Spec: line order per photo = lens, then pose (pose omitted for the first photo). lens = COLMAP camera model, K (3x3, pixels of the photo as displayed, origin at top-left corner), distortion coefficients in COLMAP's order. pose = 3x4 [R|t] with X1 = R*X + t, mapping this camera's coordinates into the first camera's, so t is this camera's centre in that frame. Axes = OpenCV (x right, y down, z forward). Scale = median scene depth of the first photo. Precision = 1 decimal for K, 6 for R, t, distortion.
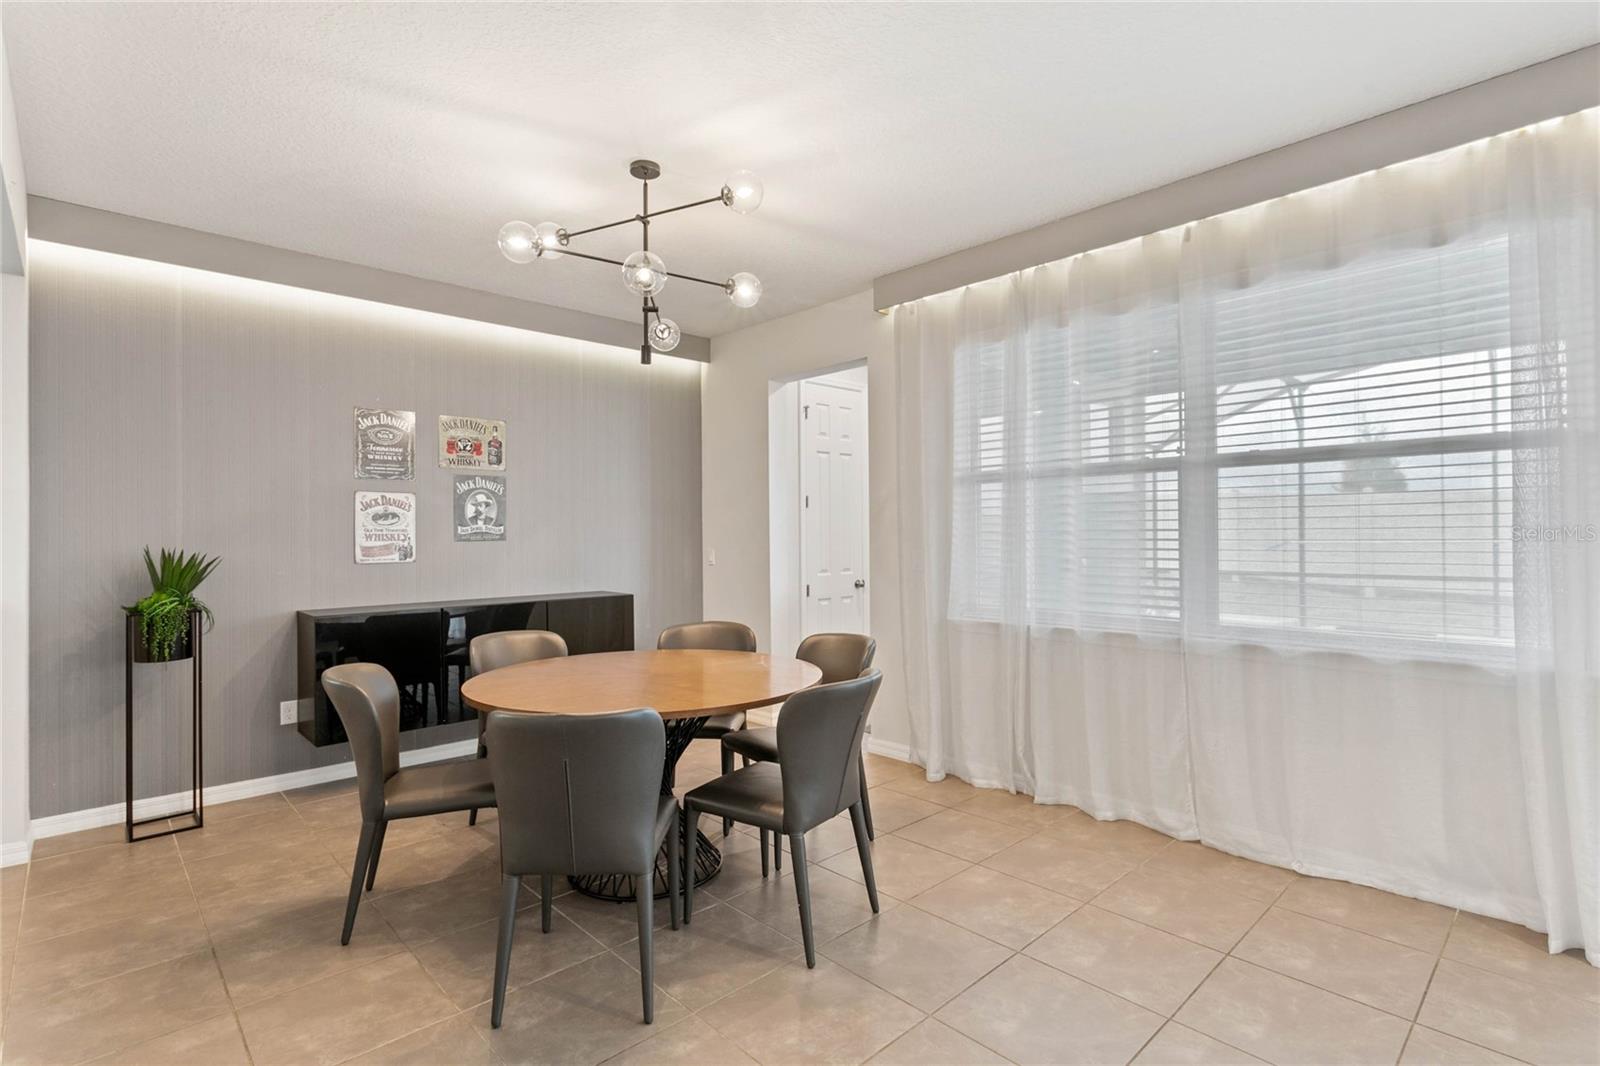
lens RADIAL K [[772.8, 0, 804.2], [0, 772.8, 531.3], [0, 0, 1]] dist [0.013520, -0.000982]
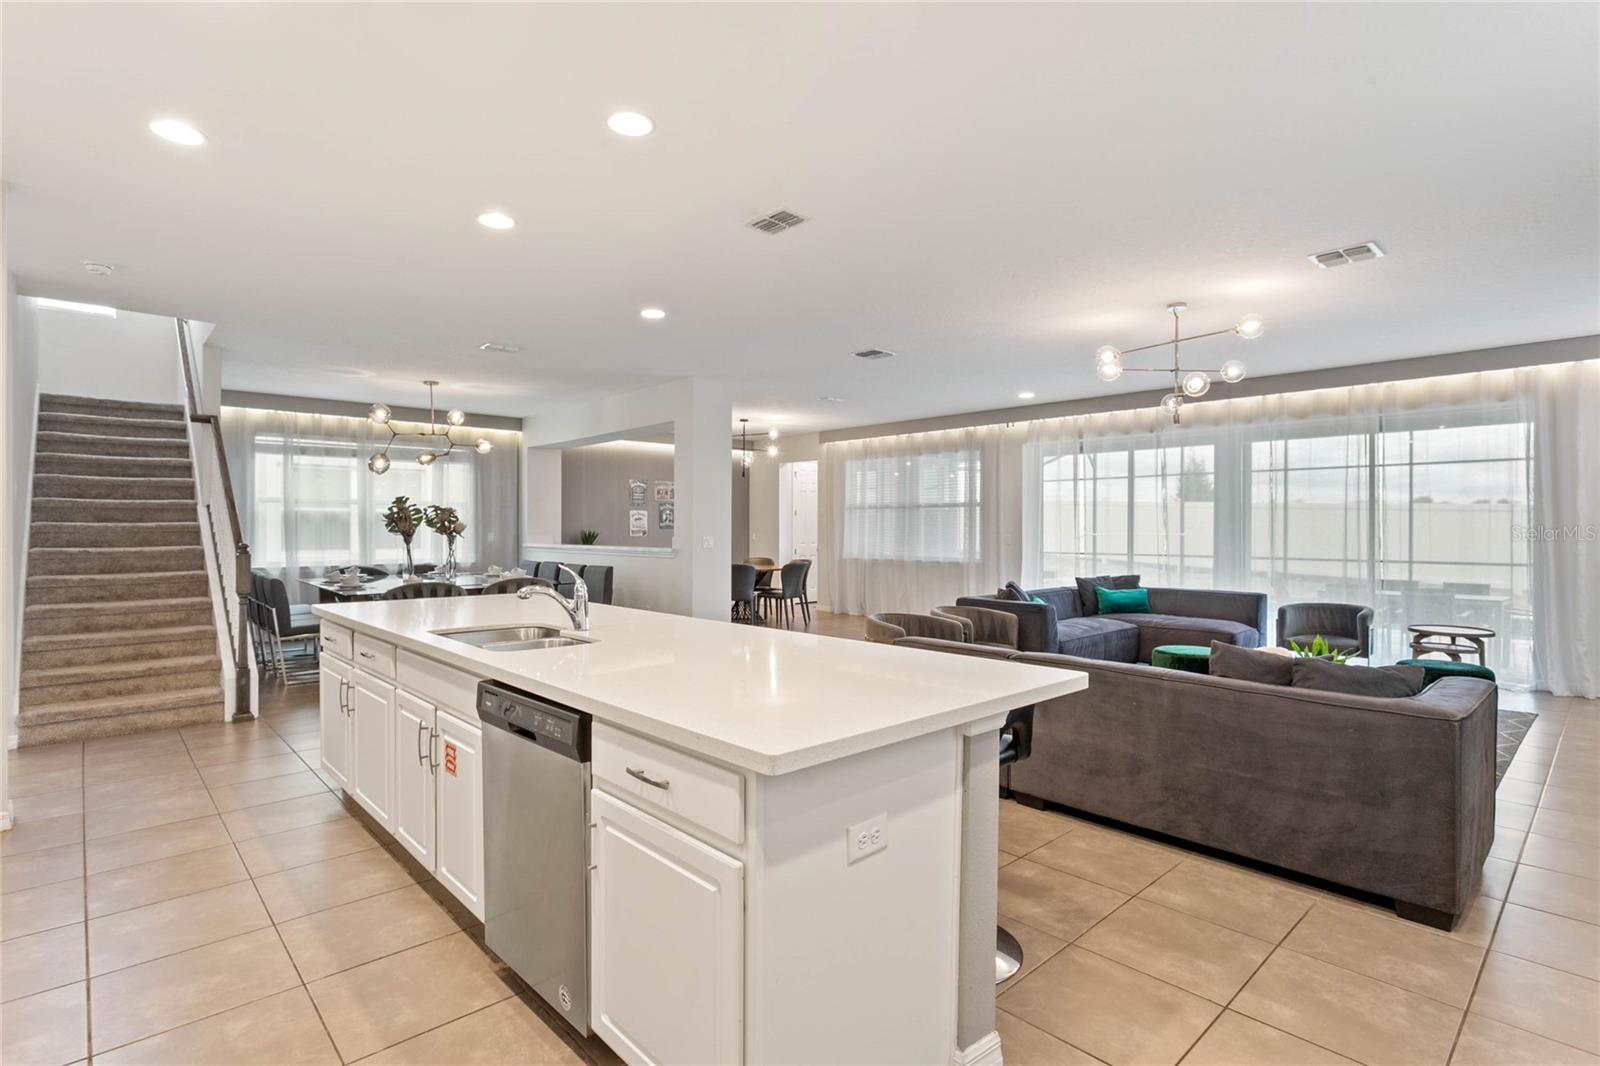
lens RADIAL K [[797.2, 0, 801.3], [0, 797.2, 535.9], [0, 0, 1]] dist [-0.053890, -0.001069]
pose [[0.999737, 0.009963, -0.020663, 0.095205], [-0.009719, 0.999882, 0.011885, 0.000497], [0.020779, -0.011681, 0.999716, -1.897290]]
